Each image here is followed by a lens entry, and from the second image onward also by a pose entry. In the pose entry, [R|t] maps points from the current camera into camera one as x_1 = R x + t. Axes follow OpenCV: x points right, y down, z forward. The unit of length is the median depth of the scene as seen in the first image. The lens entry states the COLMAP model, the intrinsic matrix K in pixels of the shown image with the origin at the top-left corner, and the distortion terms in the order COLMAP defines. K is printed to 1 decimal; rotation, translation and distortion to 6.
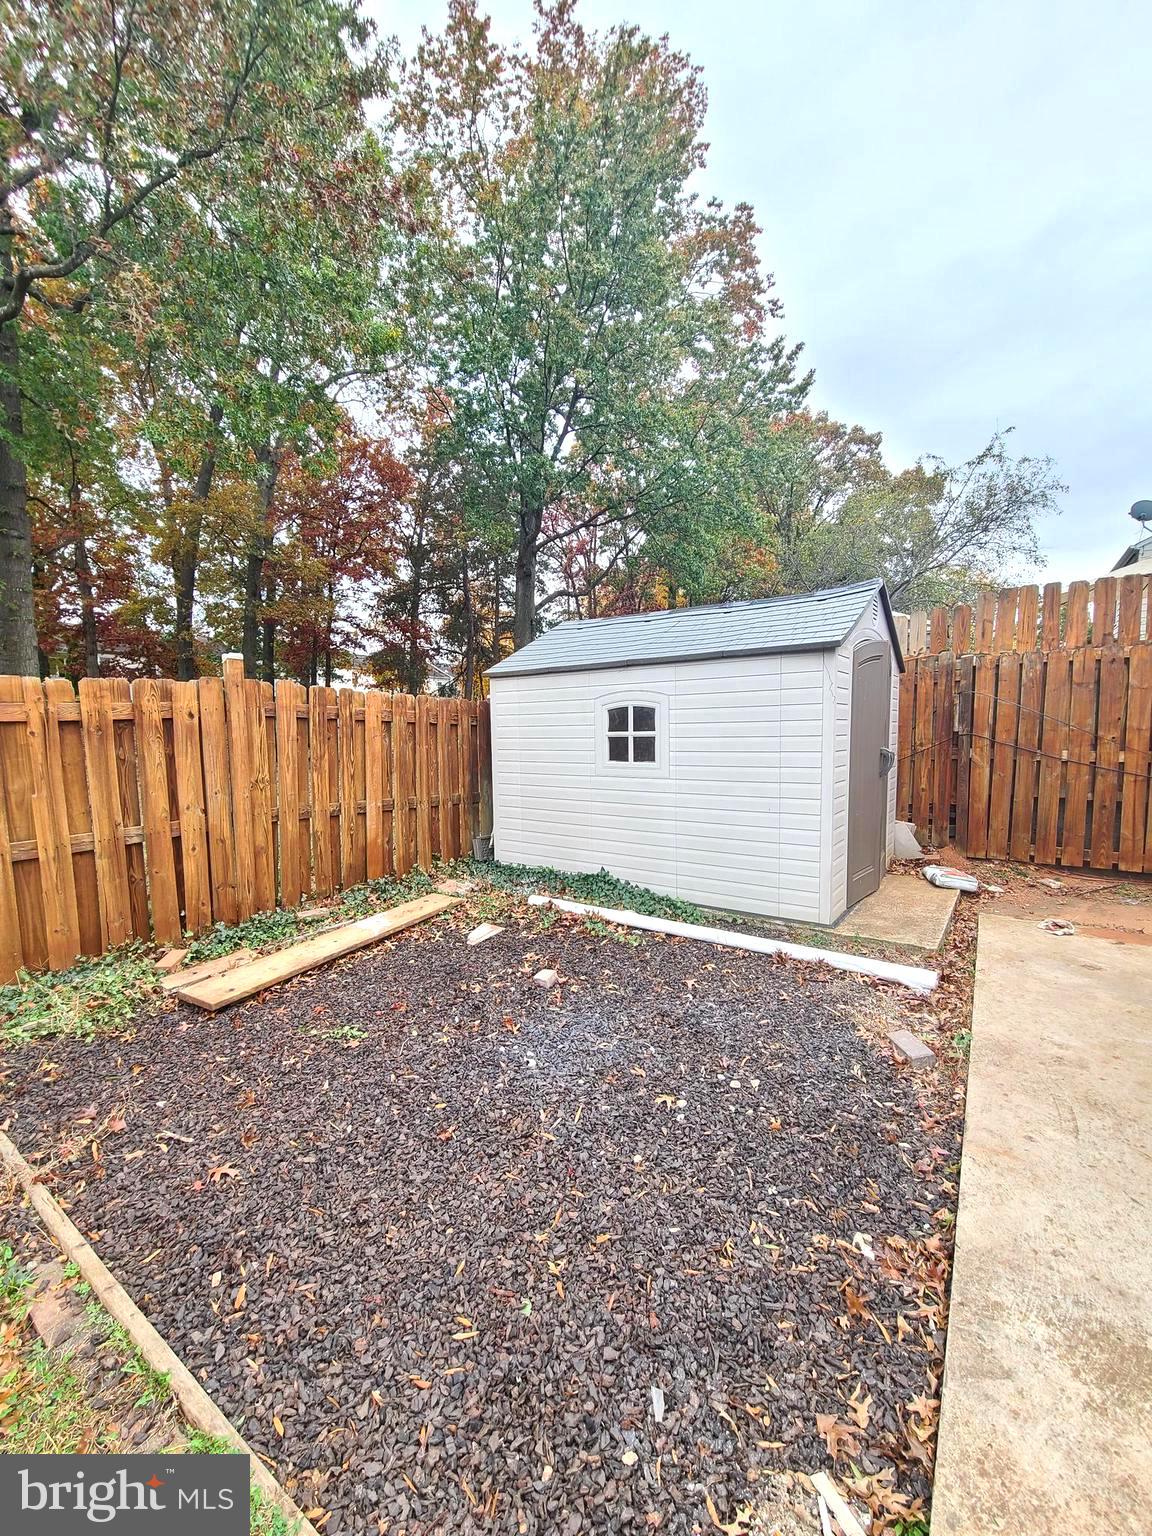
lens RADIAL K [[624.5, 0, 579.5], [0, 624.5, 774.1], [0, 0, 1]] dist [0.001455, -0.001176]
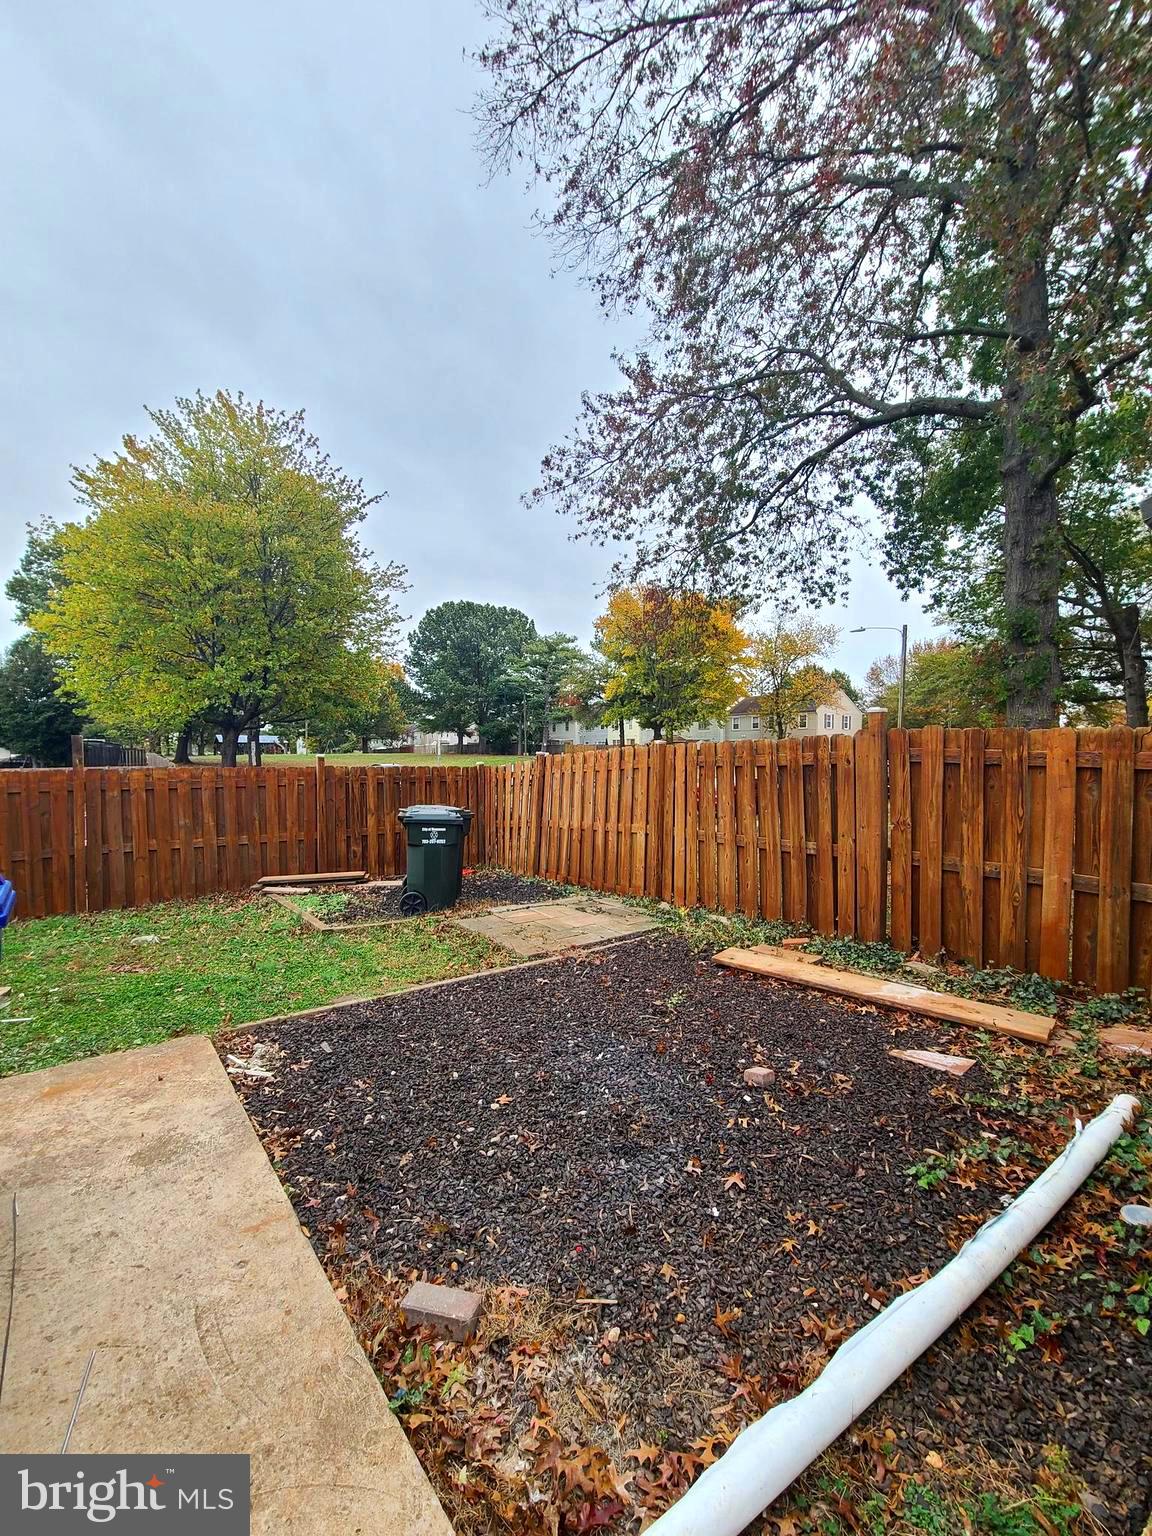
lens RADIAL K [[624.5, 0, 579.6], [0, 624.5, 770.3], [0, 0, 1]] dist [0.001455, -0.001176]
pose [[-0.269880, 0.029141, -0.962453, 0.719630], [-0.077672, 0.995626, 0.051925, -0.101219], [0.959756, 0.088769, -0.266436, 0.825248]]
